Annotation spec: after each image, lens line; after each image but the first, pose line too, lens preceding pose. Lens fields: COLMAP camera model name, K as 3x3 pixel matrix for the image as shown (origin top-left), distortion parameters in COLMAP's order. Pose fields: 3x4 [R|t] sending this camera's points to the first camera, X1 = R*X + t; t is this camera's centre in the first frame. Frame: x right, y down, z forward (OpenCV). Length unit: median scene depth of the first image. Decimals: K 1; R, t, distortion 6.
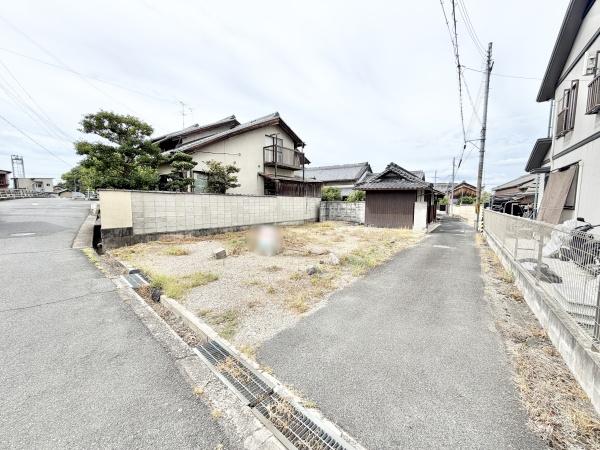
lens RADIAL K [[239.0, 0, 297.7], [0, 239.0, 225.1], [0, 0, 1]] dist [0.002595, -0.000422]
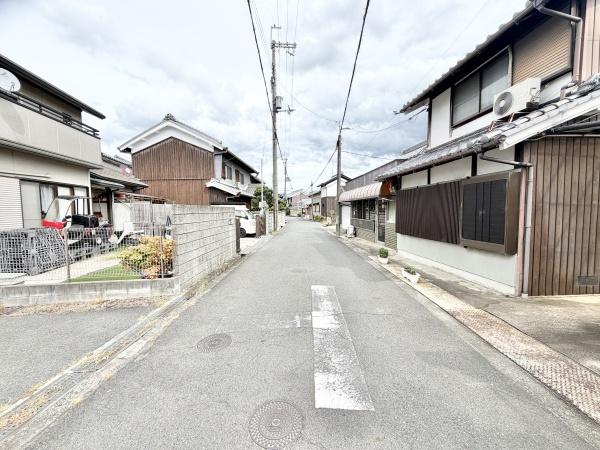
lens RADIAL K [[239.0, 0, 297.7], [0, 239.0, 225.6], [0, 0, 1]] dist [0.002595, -0.000422]
pose [[-0.671189, -0.045579, 0.739884, -0.358069], [0.076470, 0.988526, 0.130266, -0.020673], [-0.737331, 0.144012, -0.660002, 0.179395]]
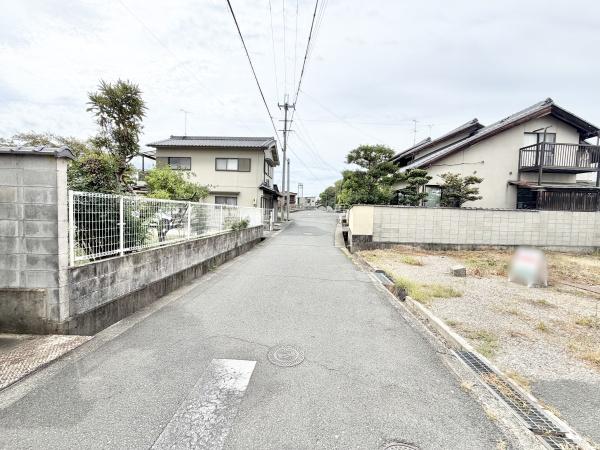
lens RADIAL K [[239.0, 0, 297.7], [0, 239.0, 224.7], [0, 0, 1]] dist [0.002595, -0.000422]
pose [[0.655717, 0.052352, -0.753190, -0.026186], [-0.094814, 0.995405, -0.013356, 0.006495], [0.749030, 0.080171, 0.657668, -0.078314]]
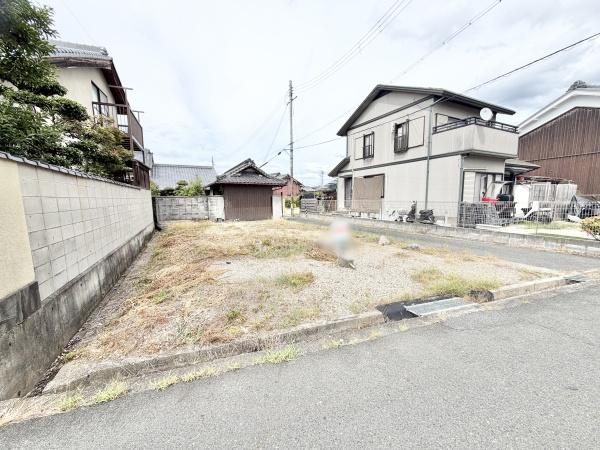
lens RADIAL K [[239.0, 0, 297.9], [0, 239.0, 225.0], [0, 0, 1]] dist [0.002595, -0.000422]
pose [[0.468380, -0.115718, 0.875916, -0.724477], [0.099495, 0.991988, 0.077850, -0.048786], [-0.877907, 0.050686, 0.476141, 0.507611]]
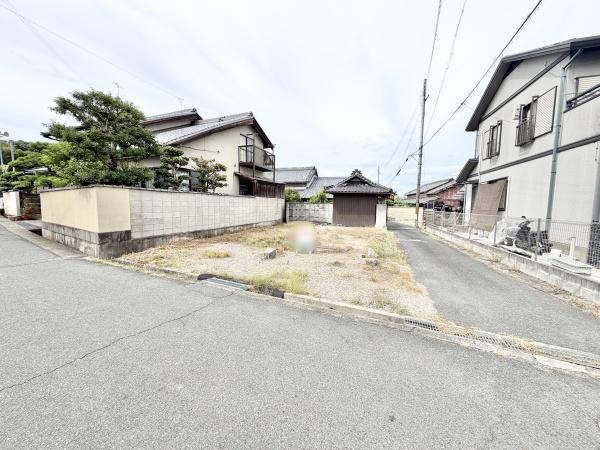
lens RADIAL K [[239.0, 0, 297.8], [0, 239.0, 225.3], [0, 0, 1]] dist [0.002595, -0.000422]
pose [[0.952995, -0.016736, 0.302524, -0.345965], [0.017747, 0.999842, -0.000591, 0.001771], [-0.302466, 0.005932, 0.953142, 0.002067]]
